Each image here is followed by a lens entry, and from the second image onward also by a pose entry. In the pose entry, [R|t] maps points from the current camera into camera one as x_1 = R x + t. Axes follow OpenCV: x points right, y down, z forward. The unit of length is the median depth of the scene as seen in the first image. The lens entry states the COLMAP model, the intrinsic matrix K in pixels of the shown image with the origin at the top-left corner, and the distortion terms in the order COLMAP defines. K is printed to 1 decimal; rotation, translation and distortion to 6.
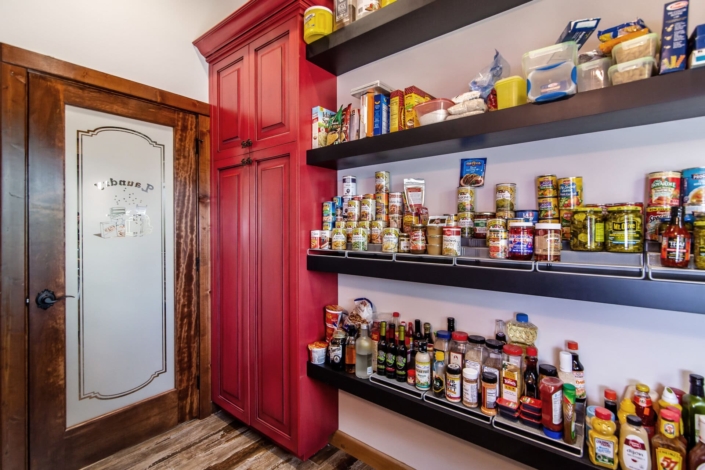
lens RADIAL K [[323.3, 0, 357.0], [0, 323.3, 224.6], [0, 0, 1]] dist [-0.007149, 0.000922]
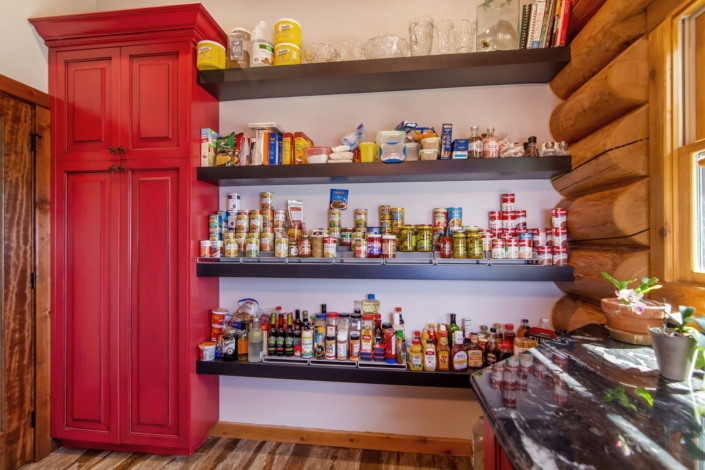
lens RADIAL K [[323.3, 0, 353.7], [0, 323.3, 237.0], [0, 0, 1]] dist [-0.007149, 0.000922]
pose [[0.857337, 0.007936, 0.514695, -0.288080], [-0.005948, 0.999967, -0.005510, 0.009947], [-0.514721, 0.001663, 0.857356, -0.228198]]
